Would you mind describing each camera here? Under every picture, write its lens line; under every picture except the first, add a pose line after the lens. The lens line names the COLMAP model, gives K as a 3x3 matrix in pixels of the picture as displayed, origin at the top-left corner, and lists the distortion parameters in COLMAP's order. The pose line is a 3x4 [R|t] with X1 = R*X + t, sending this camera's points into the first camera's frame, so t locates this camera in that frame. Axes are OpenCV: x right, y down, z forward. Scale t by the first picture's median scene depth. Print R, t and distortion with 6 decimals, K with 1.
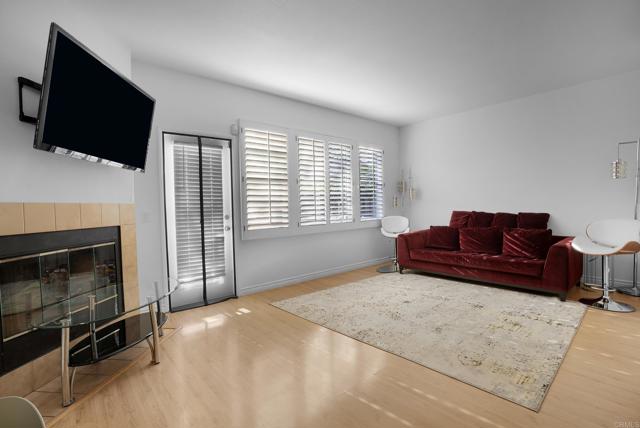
lens RADIAL K [[306.6, 0, 320.1], [0, 306.6, 211.8], [0, 0, 1]] dist [-0.038685, 0.003930]
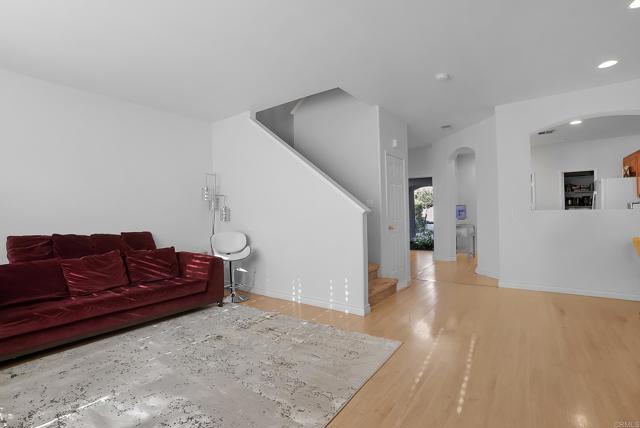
lens RADIAL K [[306.6, 0, 318.2], [0, 306.6, 213.6], [0, 0, 1]] dist [-0.038685, 0.003930]
pose [[-0.234799, 0.024104, 0.971745, -0.415831], [0.044774, 0.998900, -0.013959, -0.019425], [-0.971012, 0.040231, -0.235620, 0.943115]]
